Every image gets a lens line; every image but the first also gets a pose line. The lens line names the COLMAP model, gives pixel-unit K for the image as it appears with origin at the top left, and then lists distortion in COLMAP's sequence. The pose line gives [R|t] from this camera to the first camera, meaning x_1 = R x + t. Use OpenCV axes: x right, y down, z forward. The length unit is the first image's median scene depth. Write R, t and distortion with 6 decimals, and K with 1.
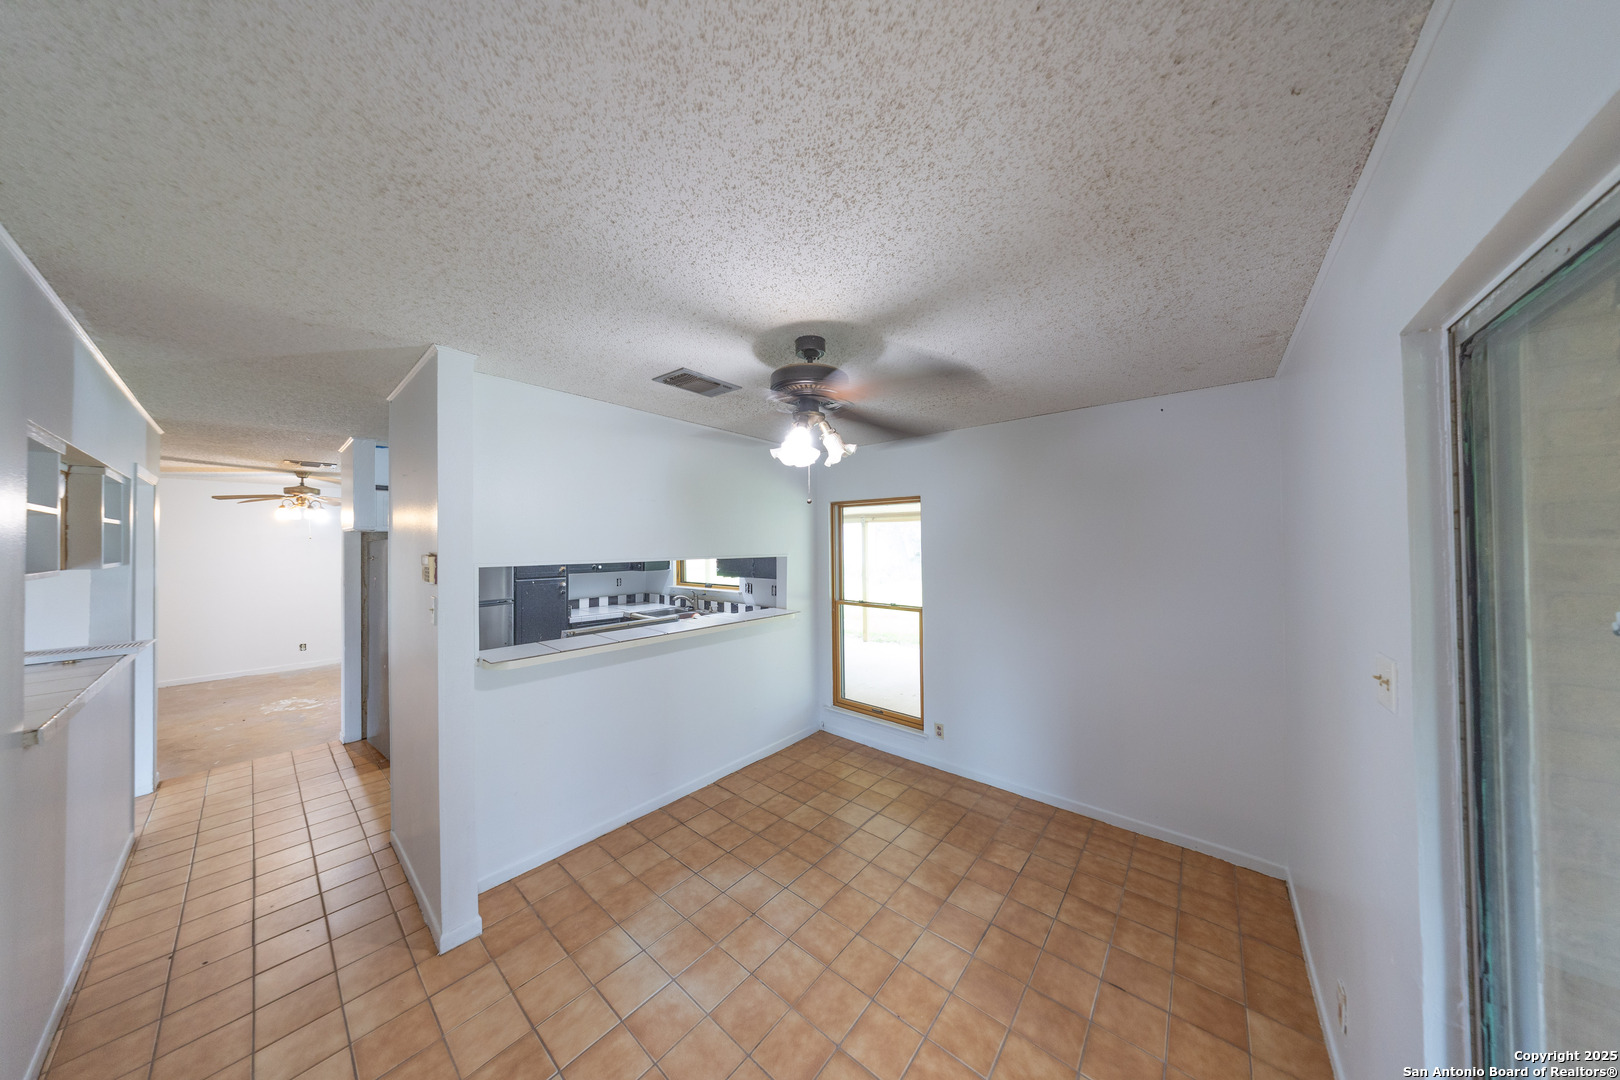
lens RADIAL K [[472.7, 0, 815.8], [0, 472.7, 538.9], [0, 0, 1]] dist [0.009035, -0.000248]
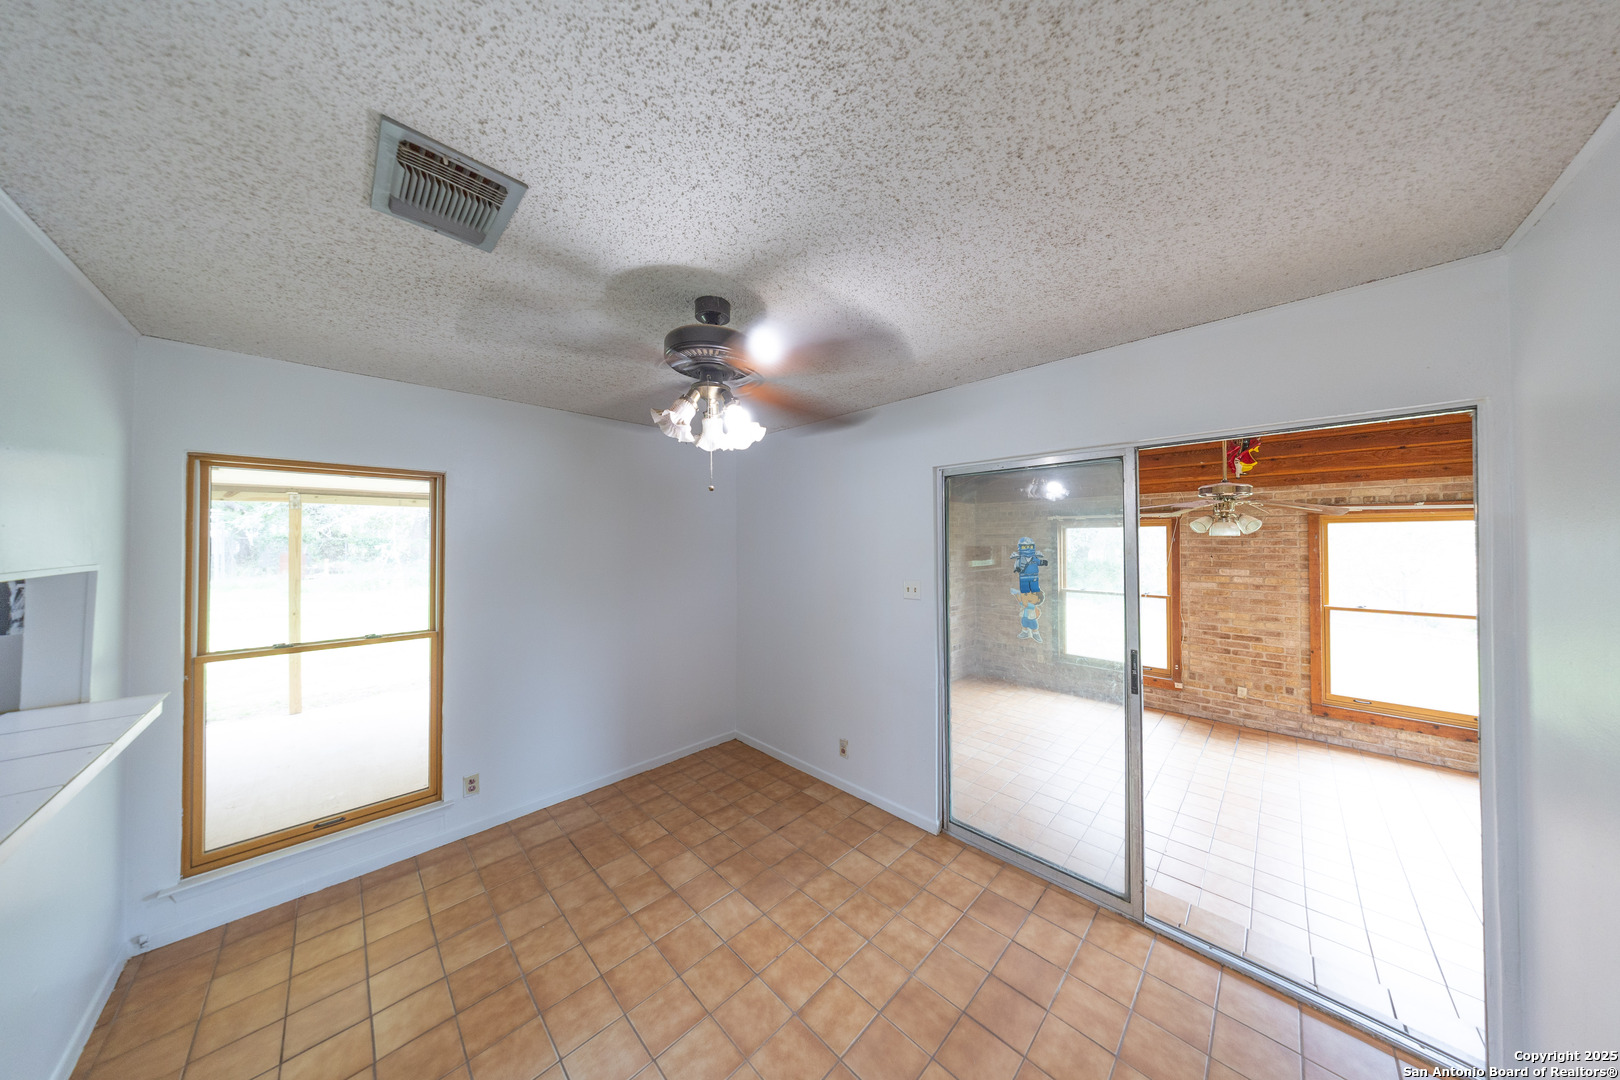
lens RADIAL K [[472.7, 0, 803.0], [0, 472.7, 535.5], [0, 0, 1]] dist [0.009035, -0.000248]
pose [[0.115555, 0.012659, 0.993220, -0.647928], [-0.006542, 0.999907, -0.011983, 0.012913], [-0.993280, -0.005113, 0.115627, 0.555817]]
